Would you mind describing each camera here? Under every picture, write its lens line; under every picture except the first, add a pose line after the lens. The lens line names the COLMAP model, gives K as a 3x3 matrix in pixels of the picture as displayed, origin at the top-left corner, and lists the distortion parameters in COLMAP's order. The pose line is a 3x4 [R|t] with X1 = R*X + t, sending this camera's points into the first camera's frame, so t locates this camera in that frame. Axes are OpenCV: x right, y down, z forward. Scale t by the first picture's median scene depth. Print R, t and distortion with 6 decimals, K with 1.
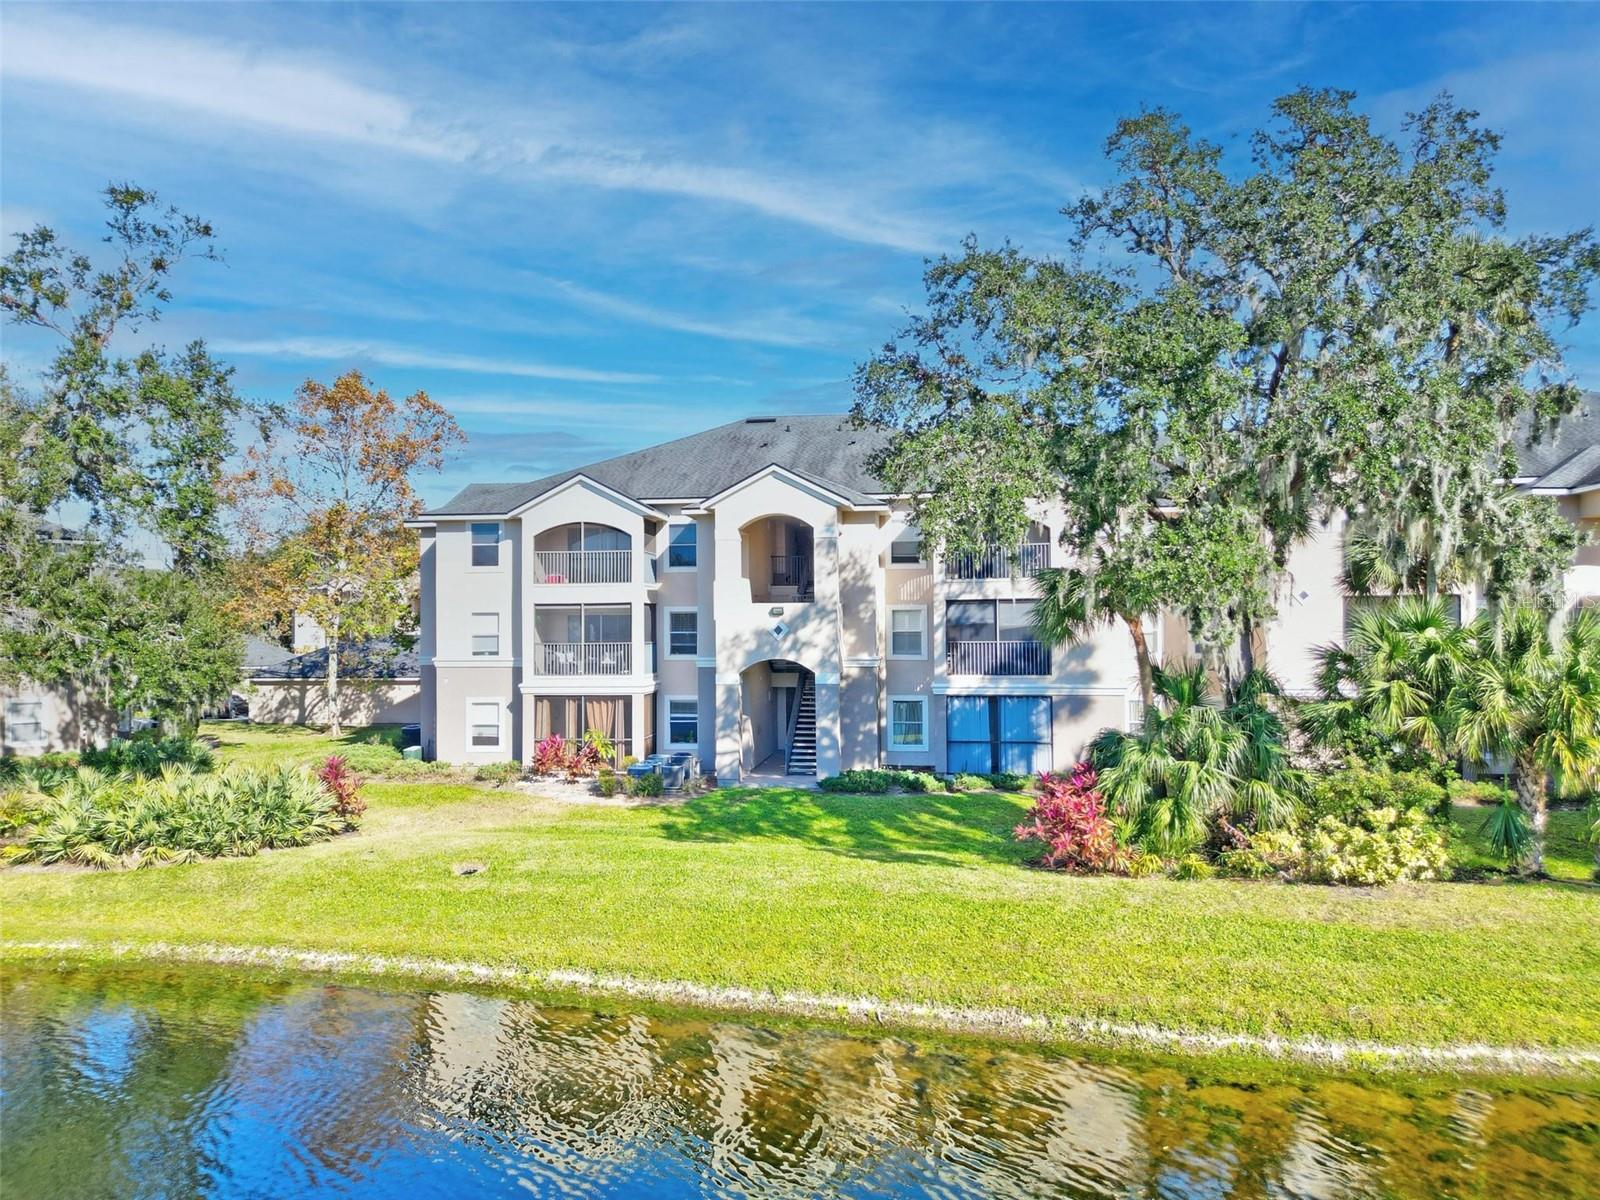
lens RADIAL K [[1110.2, 0, 702.5], [0, 1110.2, 594.0], [0, 0, 1]] dist [0.034533, -0.021846]
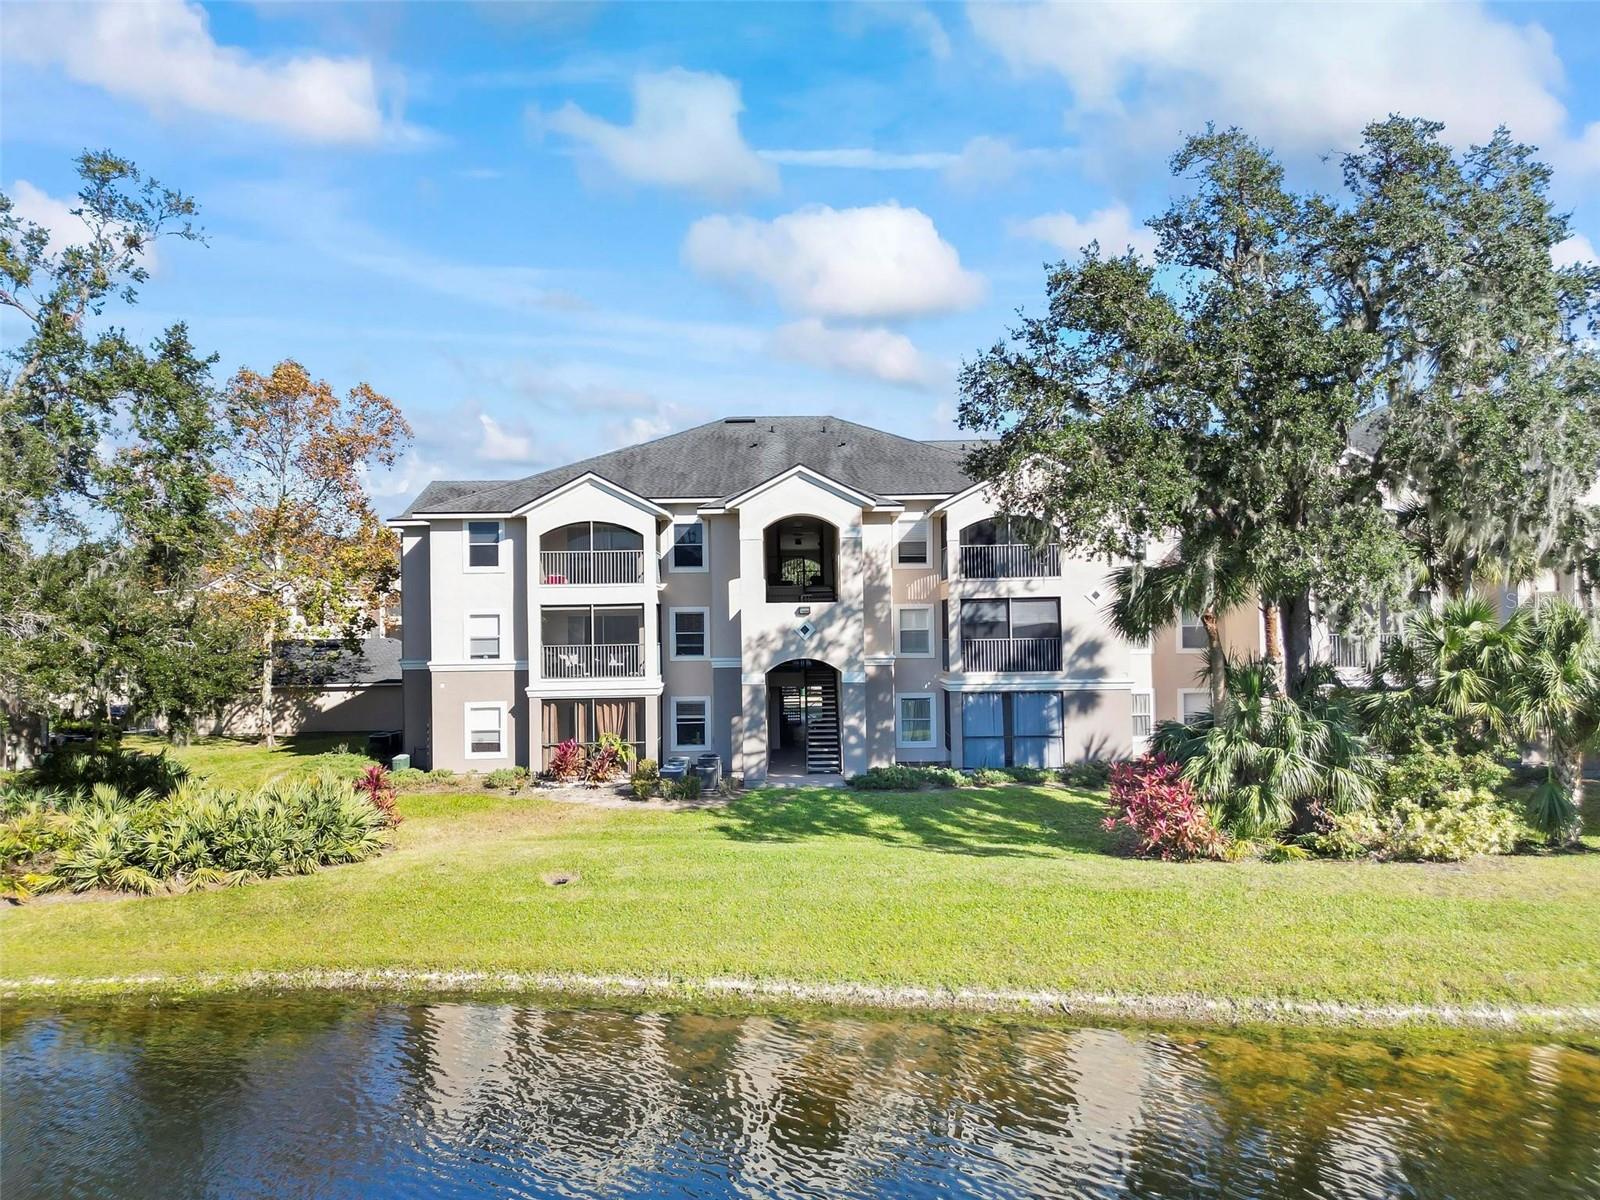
lens RADIAL K [[1110.2, 0, 690.6], [0, 1110.2, 594.5], [0, 0, 1]] dist [0.034533, -0.021846]
pose [[0.990657, -0.004668, 0.136294, -0.183876], [0.004746, 0.999989, -0.000249, 0.000579], [-0.136291, 0.000893, 0.990668, 0.021255]]
